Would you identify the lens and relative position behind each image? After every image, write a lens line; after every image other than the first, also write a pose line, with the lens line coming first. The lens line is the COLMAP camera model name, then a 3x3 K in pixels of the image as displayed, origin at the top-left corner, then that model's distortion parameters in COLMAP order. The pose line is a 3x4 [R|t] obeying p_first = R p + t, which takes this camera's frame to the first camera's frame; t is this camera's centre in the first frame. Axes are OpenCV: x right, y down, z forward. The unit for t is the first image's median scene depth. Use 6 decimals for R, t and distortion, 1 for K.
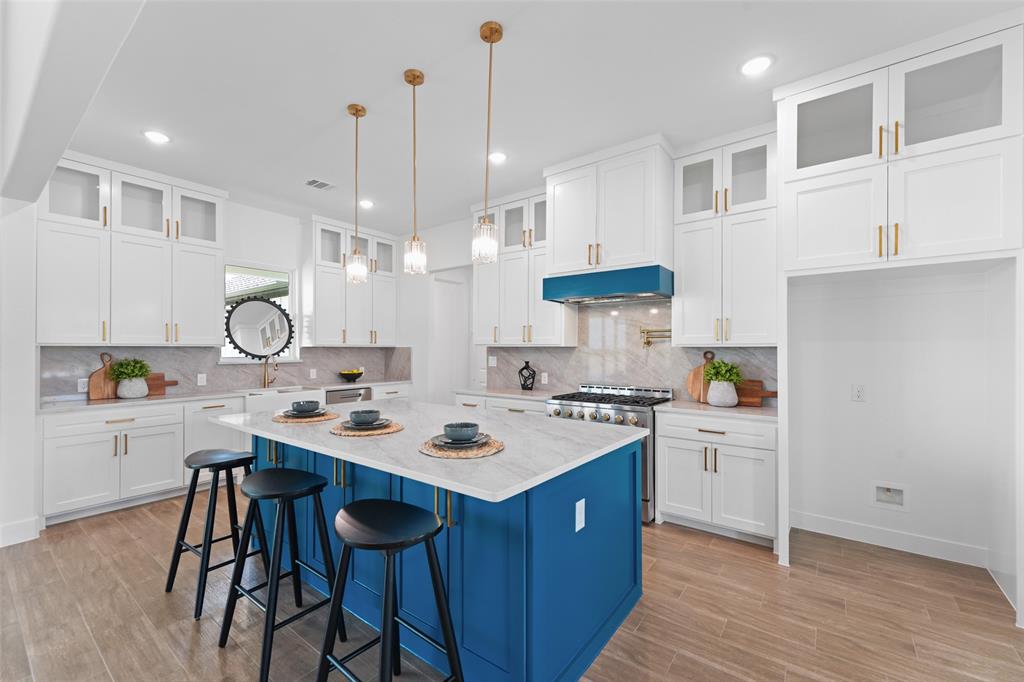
lens RADIAL K [[418.6, 0, 502.9], [0, 418.6, 344.9], [0, 0, 1]] dist [0.007468, -0.000382]
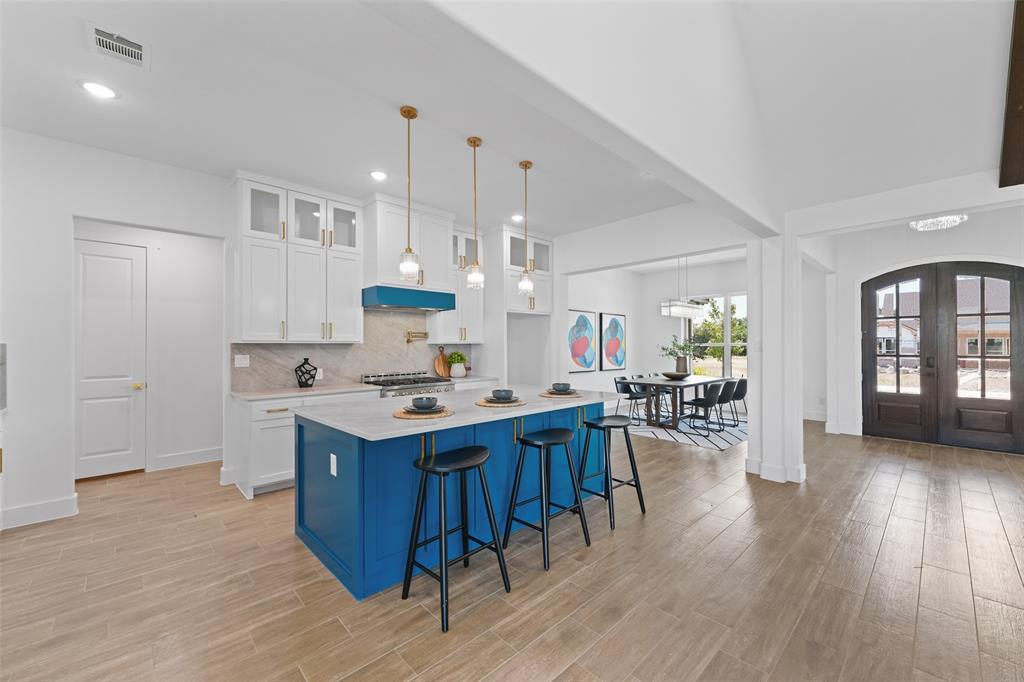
lens RADIAL K [[405.4, 0, 505.8], [0, 405.4, 343.7], [0, 0, 1]] dist [0.007191, -0.001975]
pose [[0.158540, 0.002213, 0.987350, -0.958024], [-0.003273, 0.999993, -0.001716, 0.005889], [-0.987347, -0.002960, 0.158546, 0.452549]]
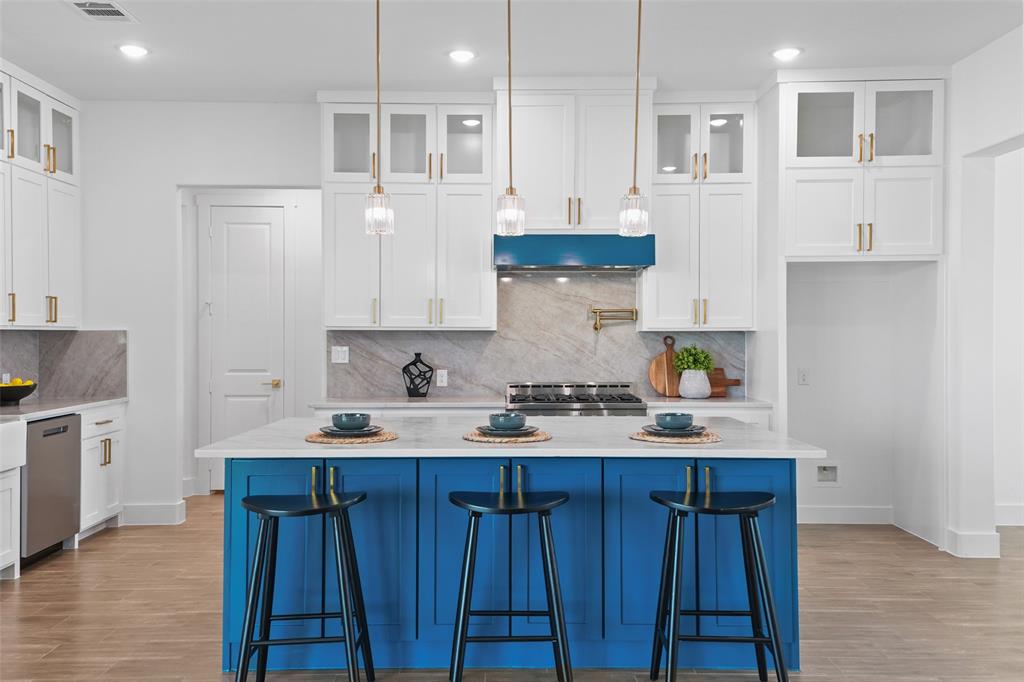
lens RADIAL K [[853.3, 0, 502.8], [0, 853.3, 333.0], [0, 0, 1]] dist [0.110607, -0.058399]
pose [[0.791707, -0.000785, 0.610901, -0.763828], [-0.004562, 0.999964, 0.007198, -0.001956], [-0.610884, -0.008485, 0.791674, -0.153762]]
